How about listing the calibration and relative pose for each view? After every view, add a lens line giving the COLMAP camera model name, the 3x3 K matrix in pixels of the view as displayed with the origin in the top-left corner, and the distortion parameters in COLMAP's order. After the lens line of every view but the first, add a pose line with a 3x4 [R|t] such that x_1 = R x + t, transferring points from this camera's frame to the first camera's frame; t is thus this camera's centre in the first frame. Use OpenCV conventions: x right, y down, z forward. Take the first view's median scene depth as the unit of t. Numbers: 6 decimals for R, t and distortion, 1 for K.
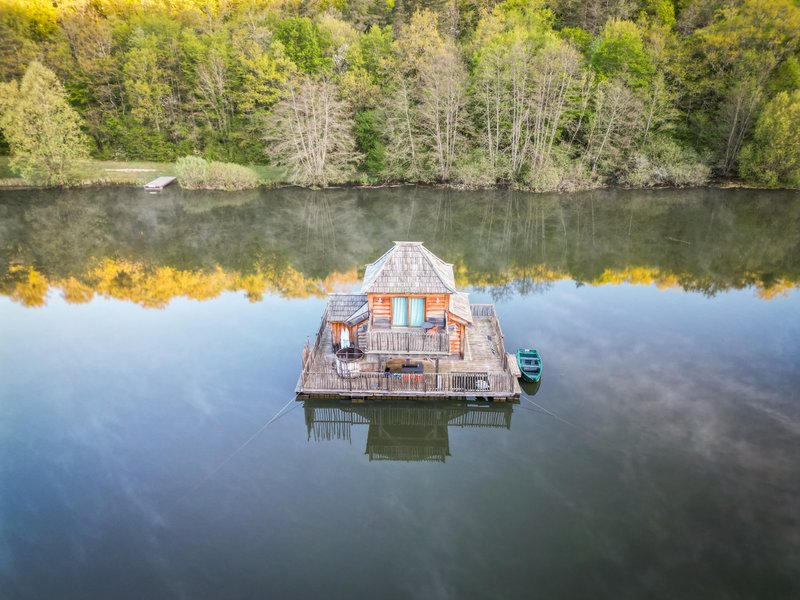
lens RADIAL K [[572.6, 0, 400.0], [0, 572.6, 300.0], [0, 0, 1]] dist [0.088717, -0.077091]
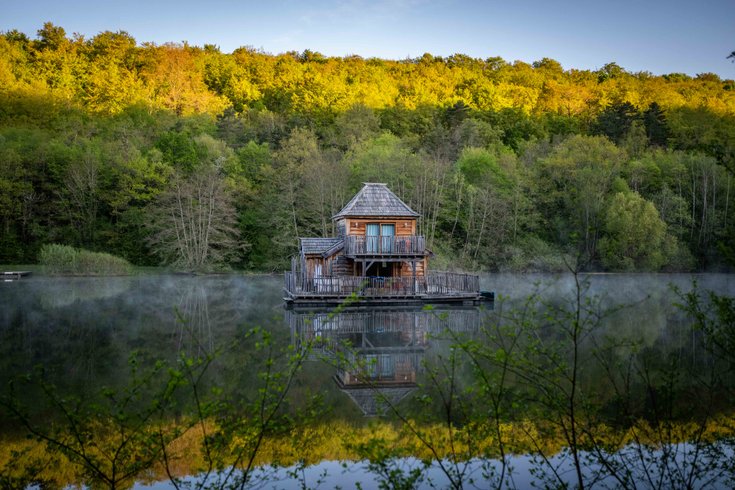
lens RADIAL K [[721.4, 0, 366.9], [0, 721.4, 255.6], [0, 0, 1]] dist [0.037768, 0.011863]
pose [[0.974807, 0.004990, 0.222995, -0.139623], [0.087241, 0.911579, -0.401762, 0.264825], [-0.205283, 0.411094, 0.888178, -0.105475]]
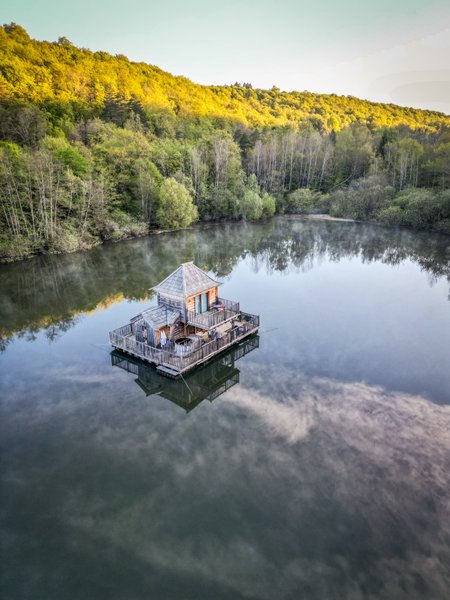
lens RADIAL K [[429.5, 0, 225.0], [0, 429.5, 300.0], [0, 0, 1]] dist [0.088717, -0.077091]
pose [[0.571369, -0.259545, 0.778571, -0.375809], [0.336970, 0.939213, 0.065805, -0.019723], [-0.748324, 0.224756, 0.624096, 0.081063]]
